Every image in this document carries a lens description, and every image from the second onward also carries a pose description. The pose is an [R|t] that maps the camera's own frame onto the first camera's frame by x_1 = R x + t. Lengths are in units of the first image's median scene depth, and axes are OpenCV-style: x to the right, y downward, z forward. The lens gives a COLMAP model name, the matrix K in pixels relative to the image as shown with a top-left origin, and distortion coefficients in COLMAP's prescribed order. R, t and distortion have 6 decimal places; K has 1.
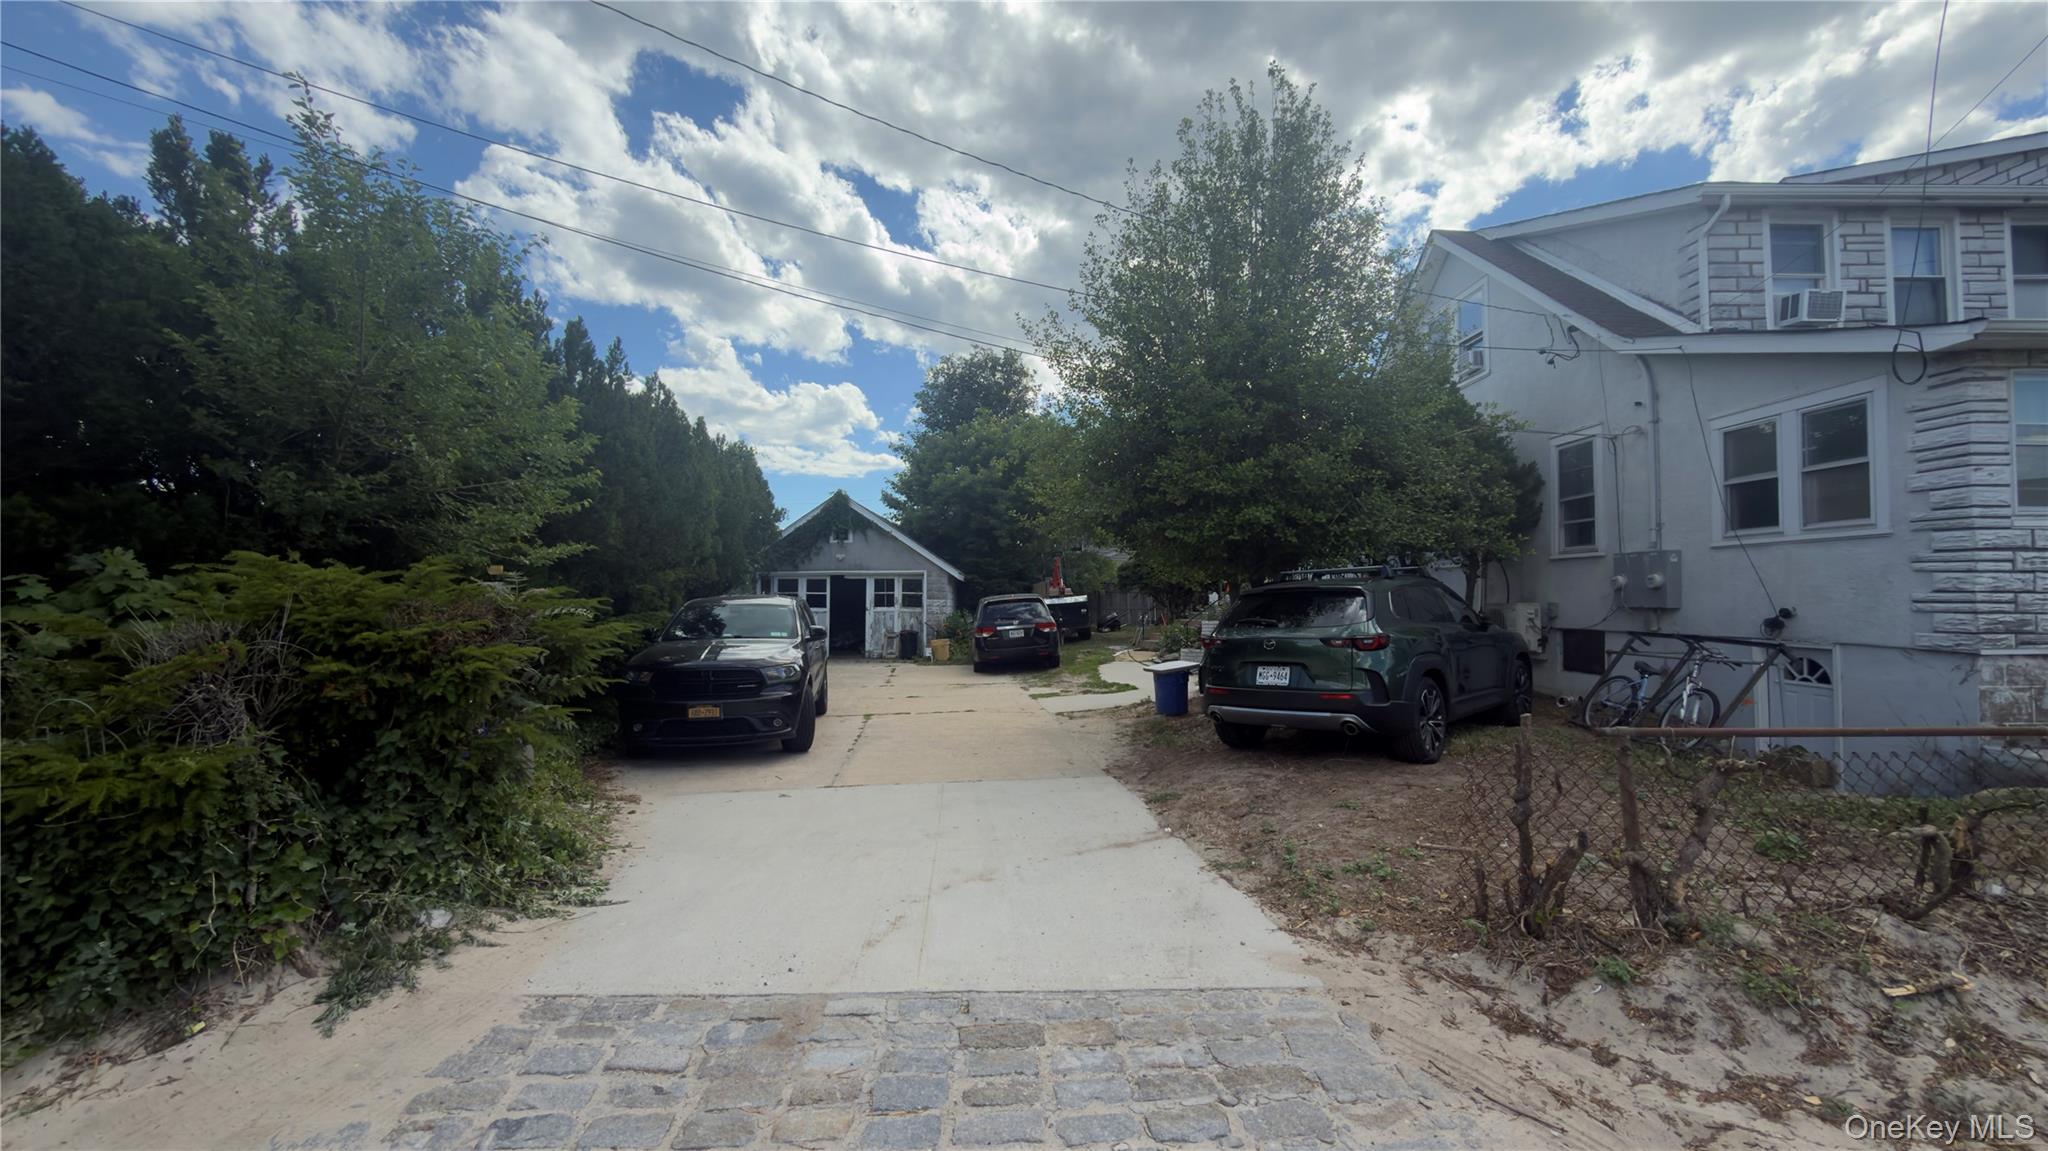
lens RADIAL K [[816.8, 0, 1021.4], [0, 816.8, 582.0], [0, 0, 1]] dist [0.000968, 0.000015]
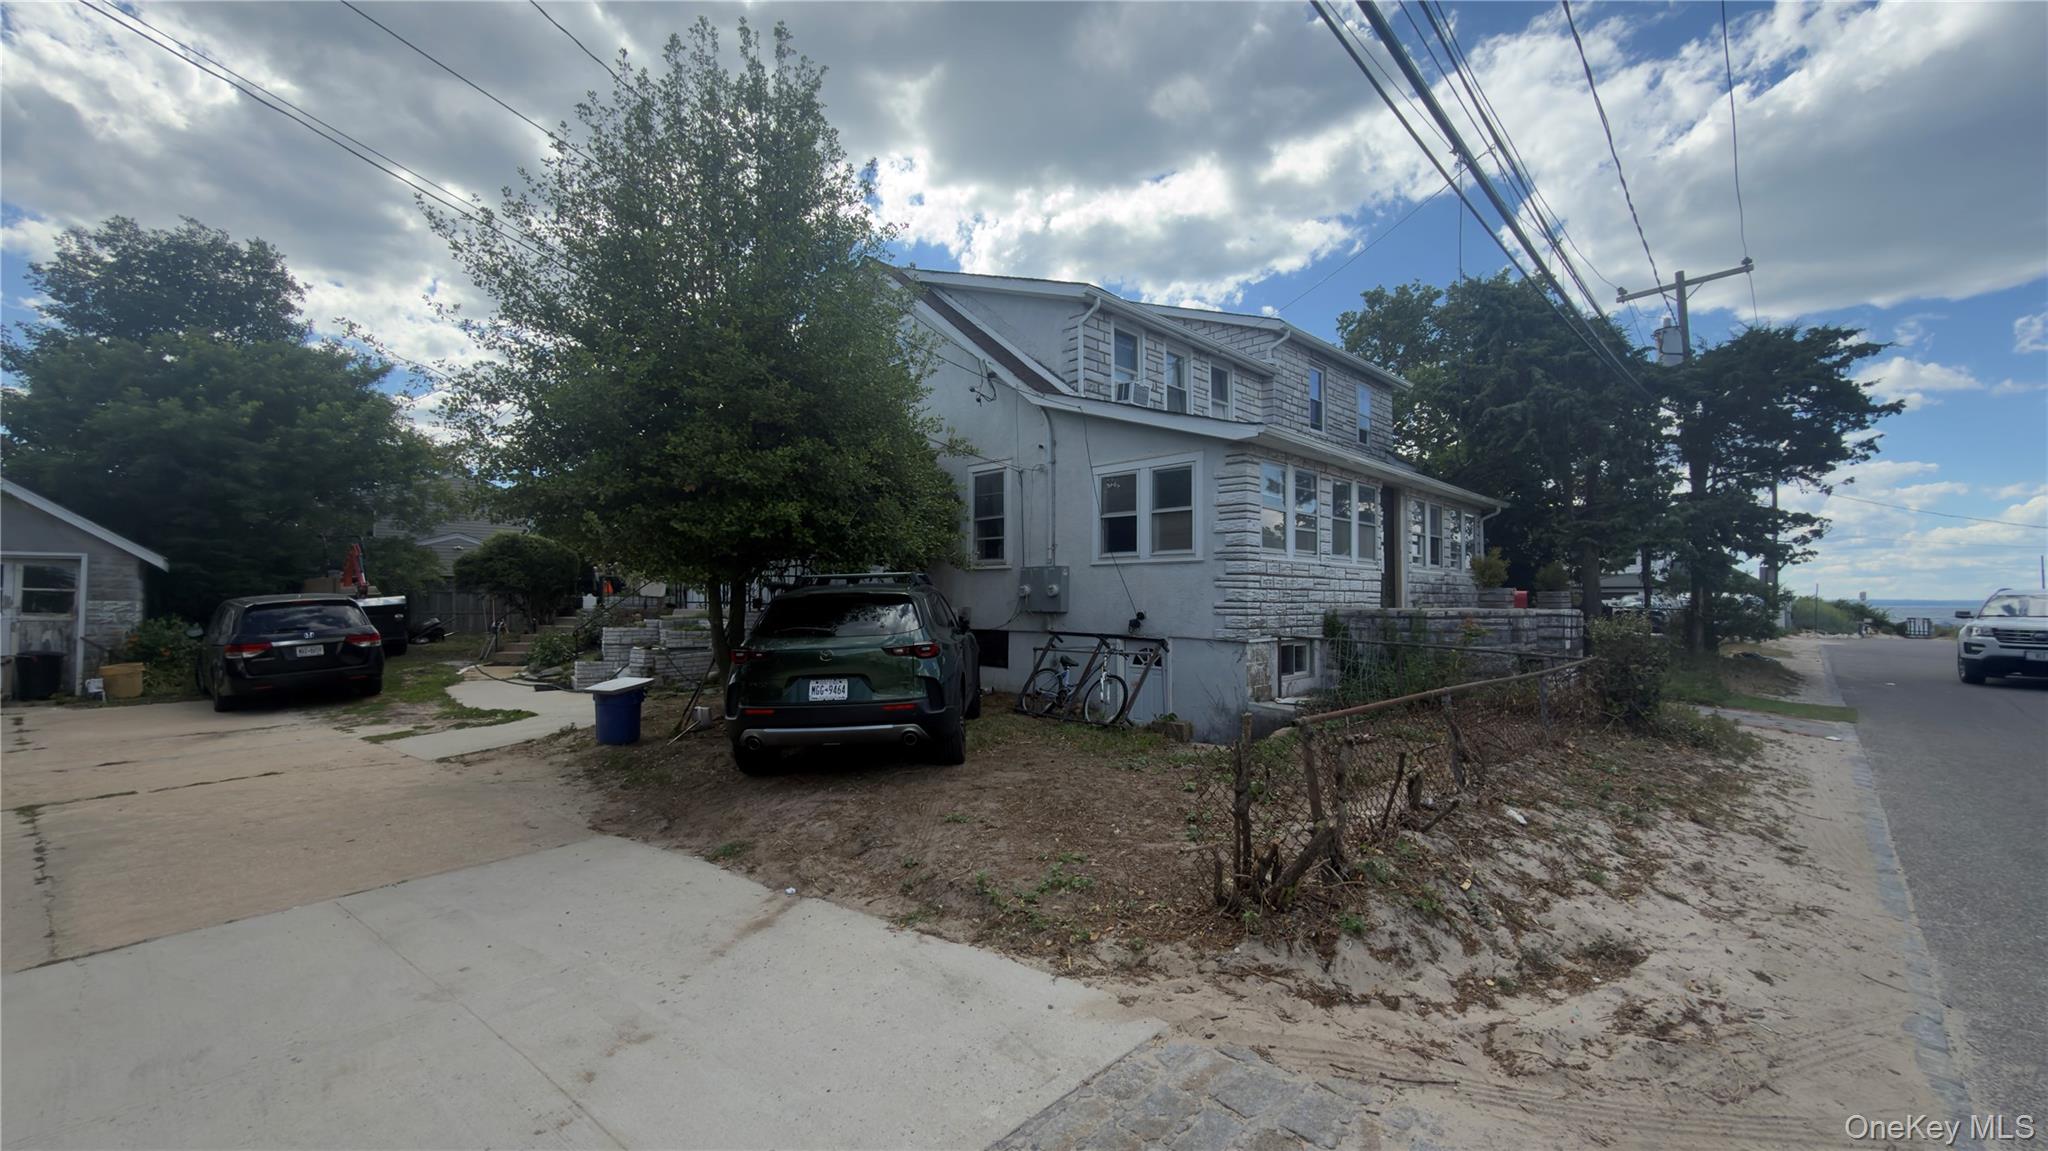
lens RADIAL K [[816.8, 0, 1029.1], [0, 816.8, 583.7], [0, 0, 1]] dist [0.000968, 0.000015]
pose [[0.704012, 0.019585, 0.709918, -0.162362], [-0.019625, 0.999774, -0.008120, -0.000670], [-0.709917, -0.008216, 0.704238, 0.176412]]
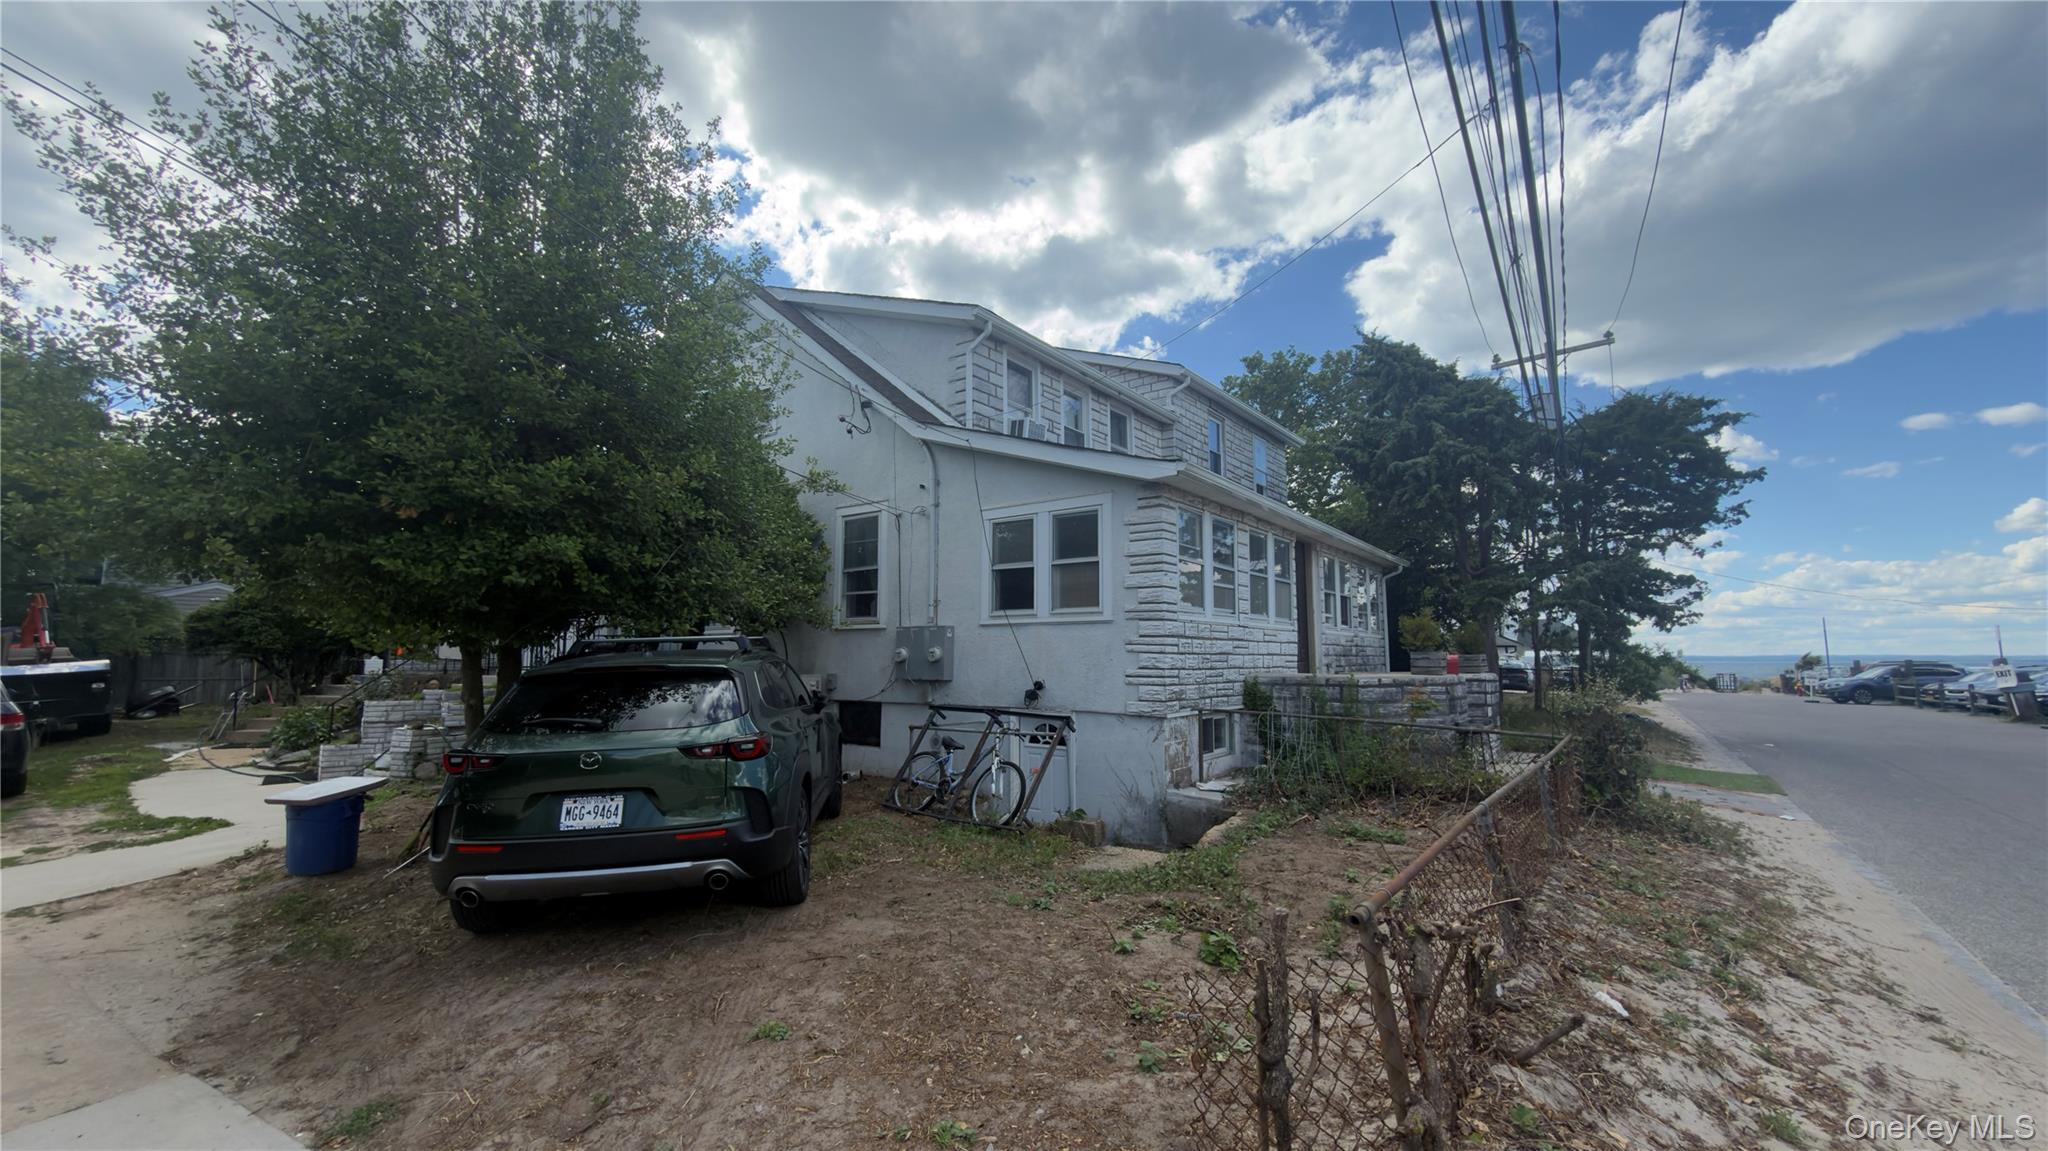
lens RADIAL K [[816.8, 0, 1029.7], [0, 816.8, 576.4], [0, 0, 1]] dist [0.000968, 0.000015]
pose [[0.597503, 0.083170, 0.797542, 0.000588], [-0.018938, 0.995793, -0.089656, -0.011203], [-0.801643, 0.038466, 0.596564, 0.322259]]
